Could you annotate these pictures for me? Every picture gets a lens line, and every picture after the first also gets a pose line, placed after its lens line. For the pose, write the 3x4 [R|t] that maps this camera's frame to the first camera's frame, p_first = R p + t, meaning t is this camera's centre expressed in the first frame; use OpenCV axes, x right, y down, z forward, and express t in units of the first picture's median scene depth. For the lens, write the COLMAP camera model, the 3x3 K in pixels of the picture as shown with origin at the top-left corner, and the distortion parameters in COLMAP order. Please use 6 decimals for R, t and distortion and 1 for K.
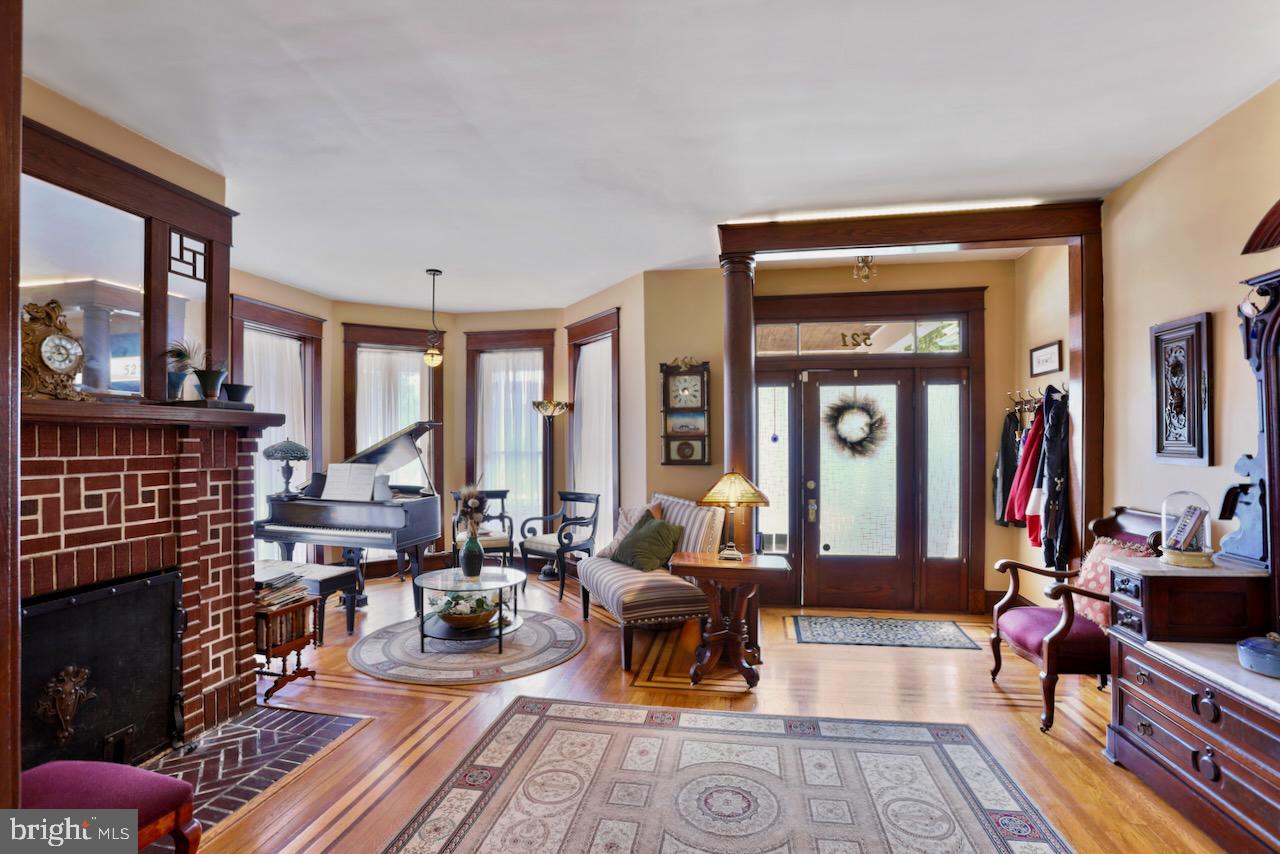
lens RADIAL K [[585.9, 0, 636.6], [0, 585.9, 424.9], [0, 0, 1]] dist [-0.060891, 0.017947]
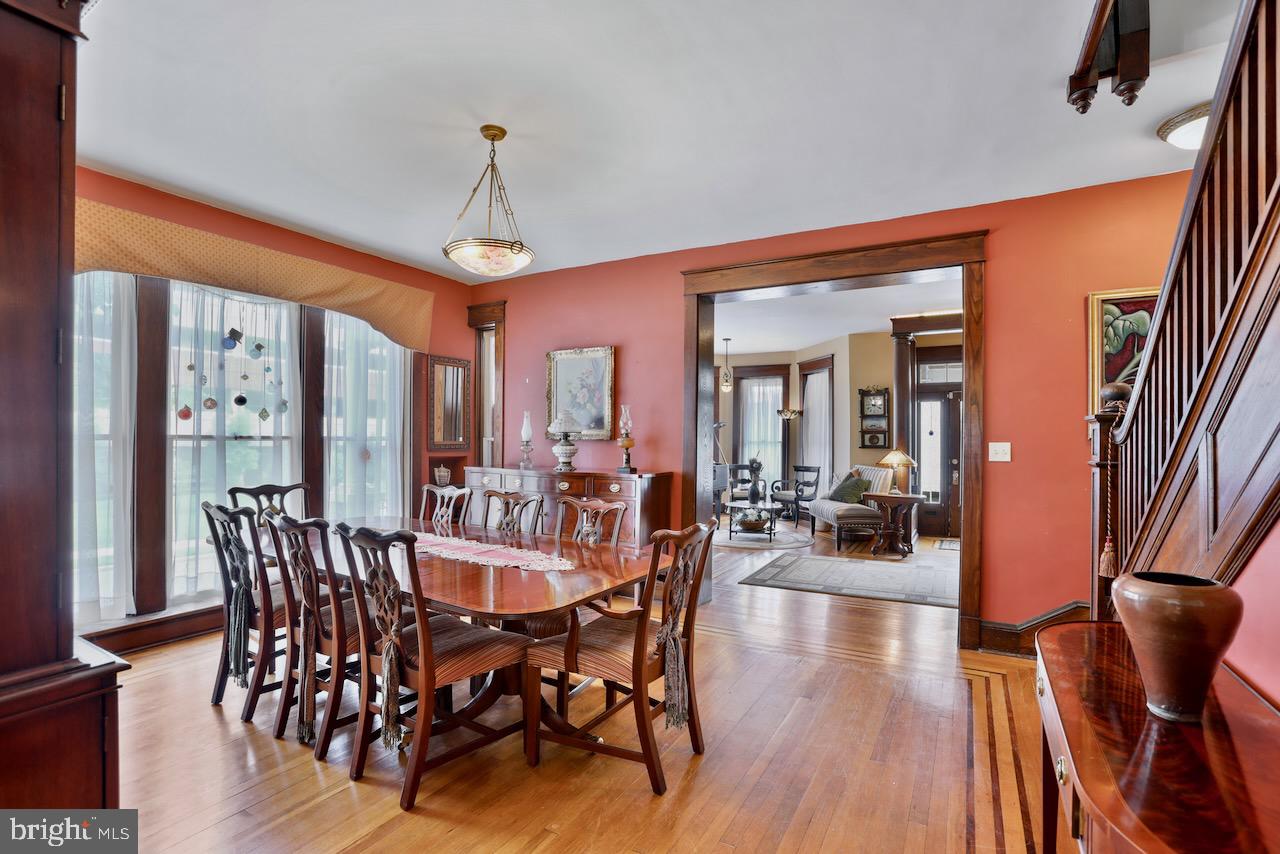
lens RADIAL K [[585.9, 0, 632.6], [0, 585.9, 426.3], [0, 0, 1]] dist [-0.060891, 0.017947]
pose [[0.940517, 0.008122, -0.339651, -0.005254], [-0.008377, 0.999965, 0.000716, 0.010639], [0.339645, 0.002172, 0.940551, -0.979501]]
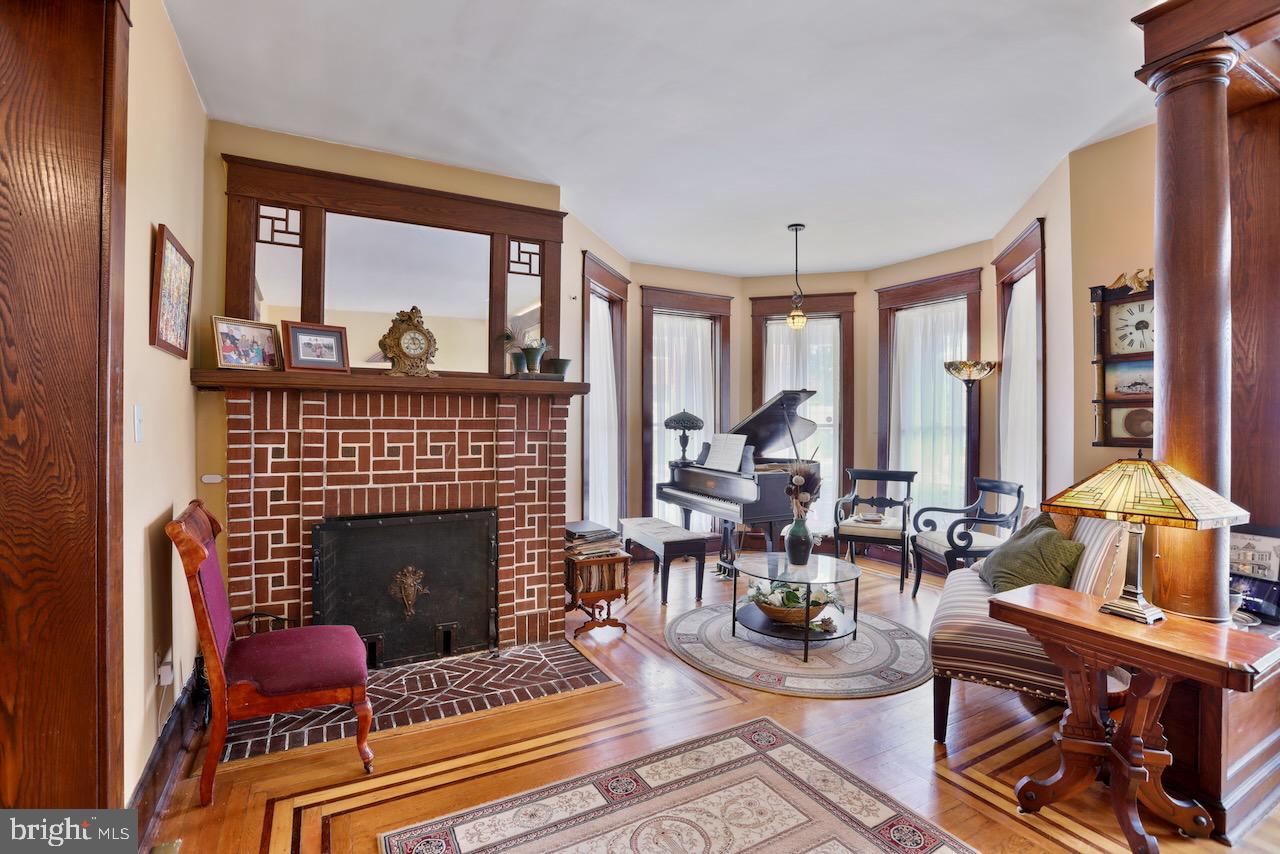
lens RADIAL K [[585.9, 0, 653.2], [0, 585.9, 410.7], [0, 0, 1]] dist [-0.060891, 0.017947]
pose [[0.641689, -0.008084, -0.766923, 0.246138], [0.015725, 0.999873, 0.002617, 0.024524], [0.766804, -0.013739, 0.641734, 0.278377]]
